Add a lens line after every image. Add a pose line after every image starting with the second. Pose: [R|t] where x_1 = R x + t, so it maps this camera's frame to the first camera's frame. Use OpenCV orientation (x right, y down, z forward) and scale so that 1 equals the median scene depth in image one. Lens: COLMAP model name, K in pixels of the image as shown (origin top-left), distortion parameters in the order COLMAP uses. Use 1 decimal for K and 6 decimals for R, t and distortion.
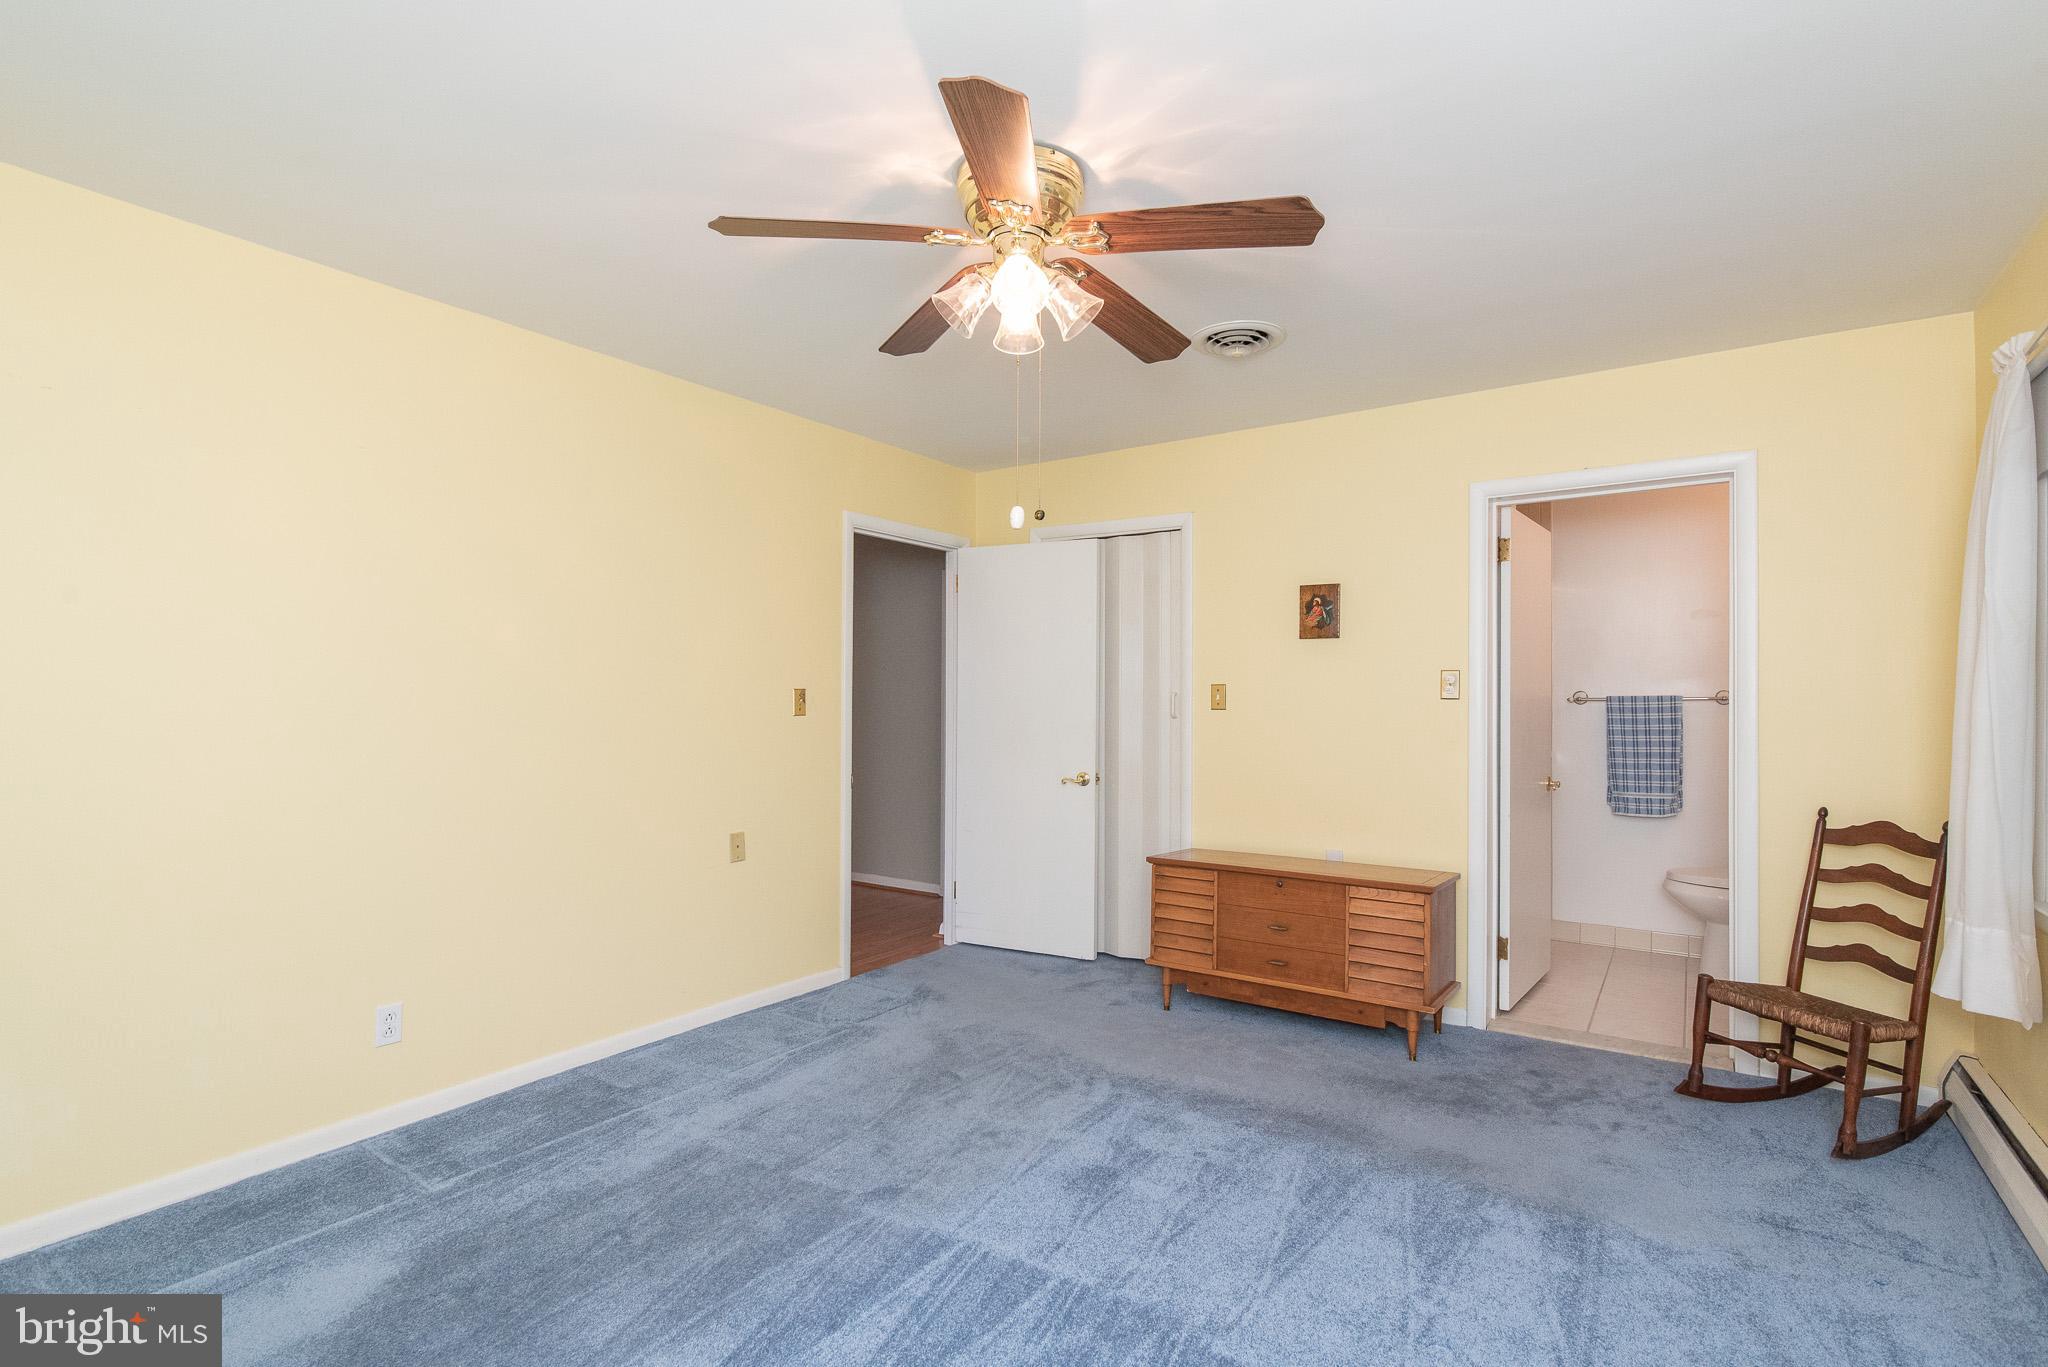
lens RADIAL K [[993.8, 0, 1026.8], [0, 993.8, 689.3], [0, 0, 1]] dist [-0.008514, 0.000202]
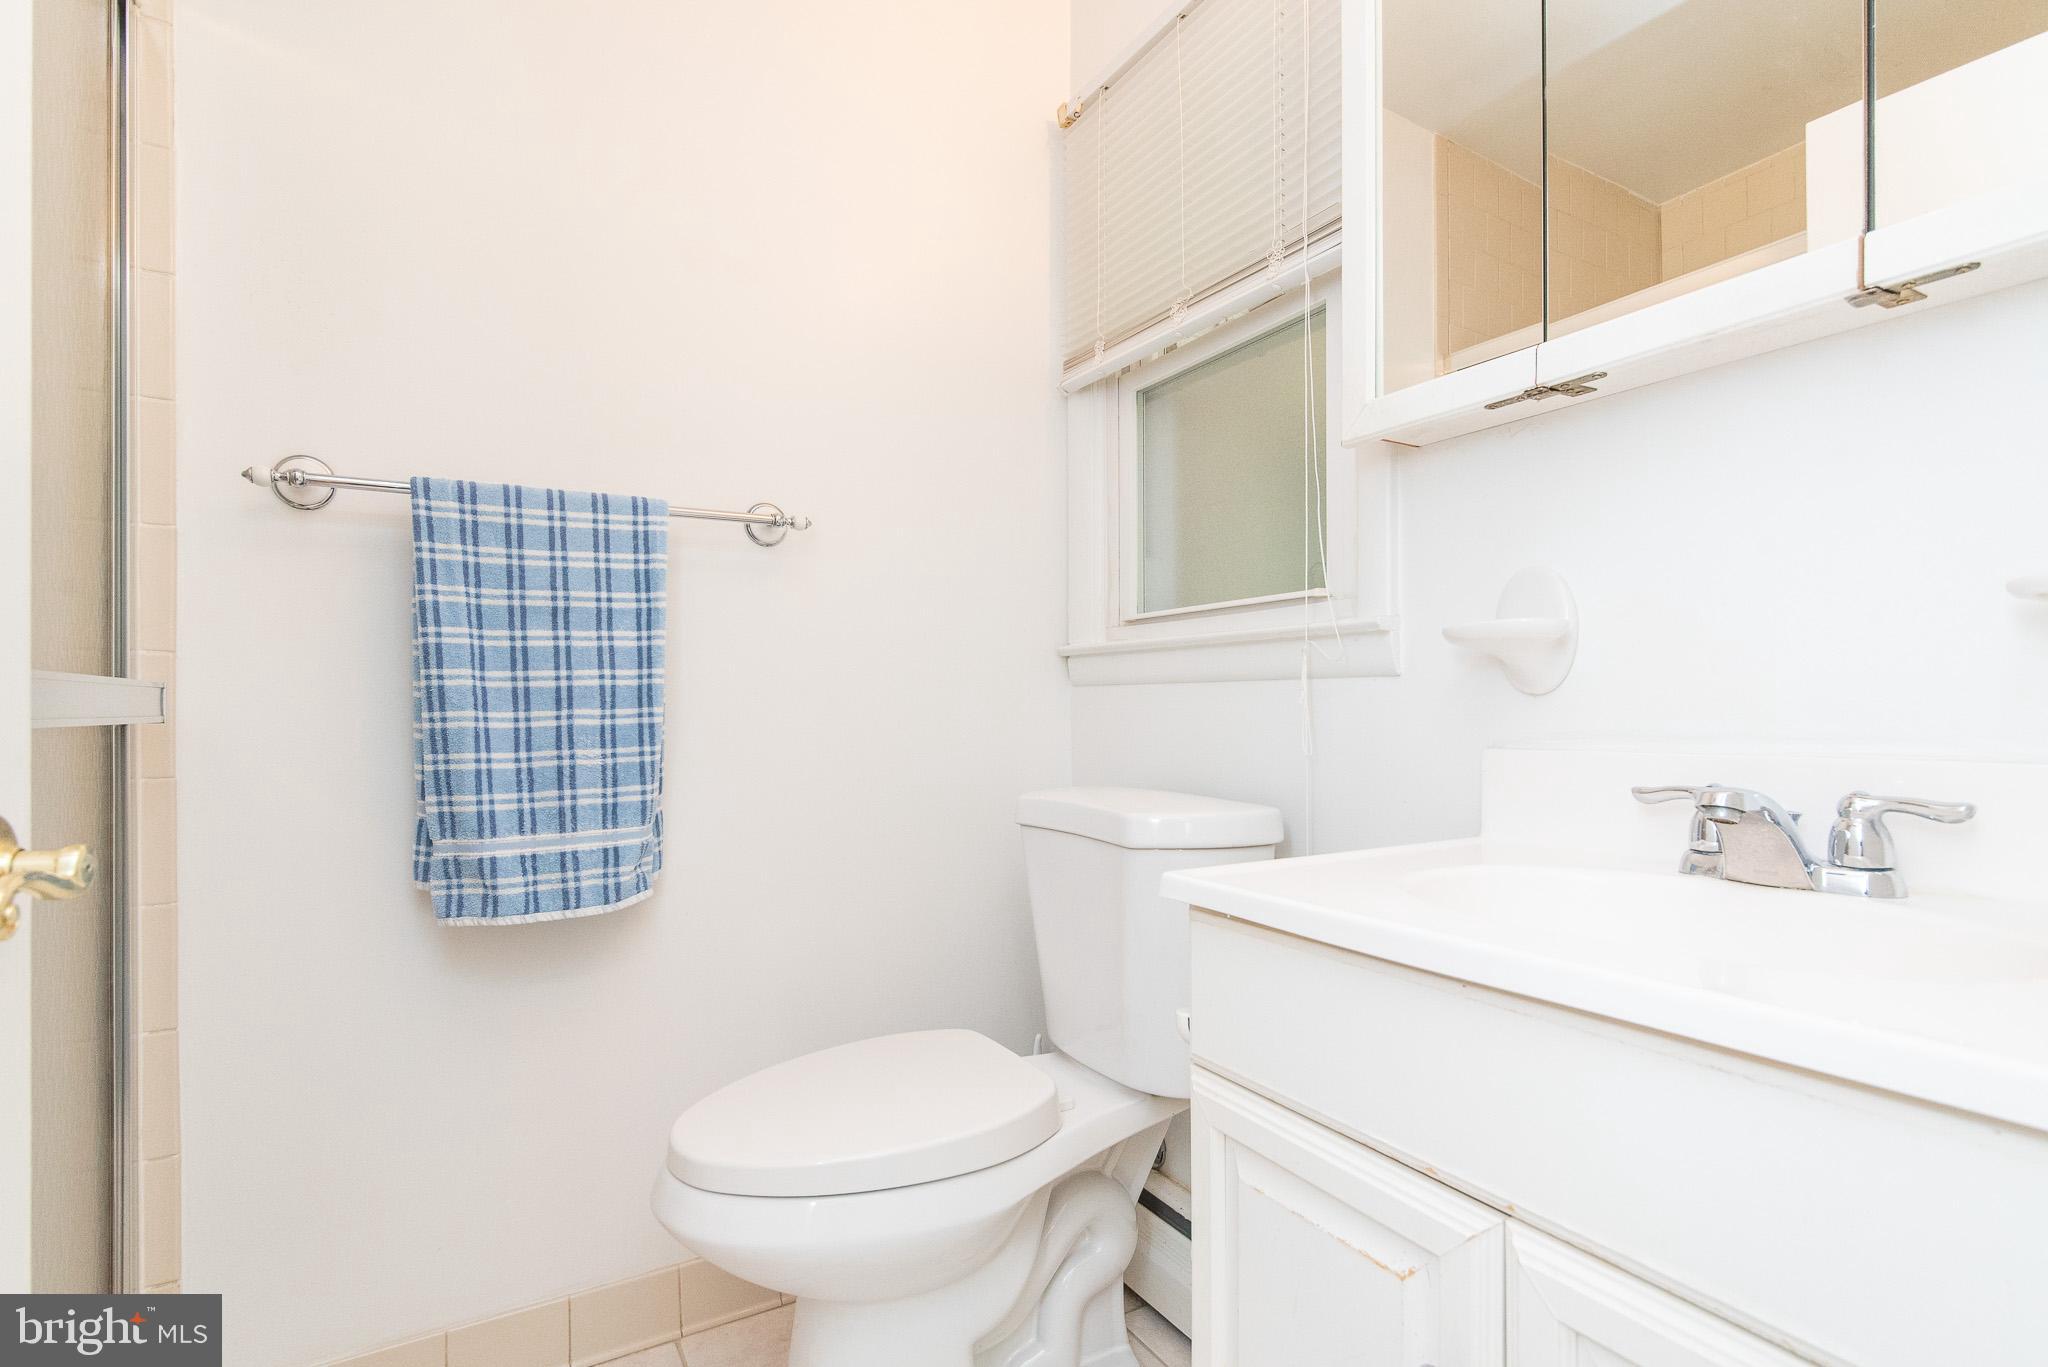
lens RADIAL K [[993.8, 0, 1037.6], [0, 993.8, 702.3], [0, 0, 1]] dist [-0.008514, 0.000202]
pose [[0.418535, -0.001814, 0.908199, 0.426624], [-0.002829, 0.999991, 0.003301, 0.066257], [-0.908196, -0.003951, 0.418526, 0.757386]]
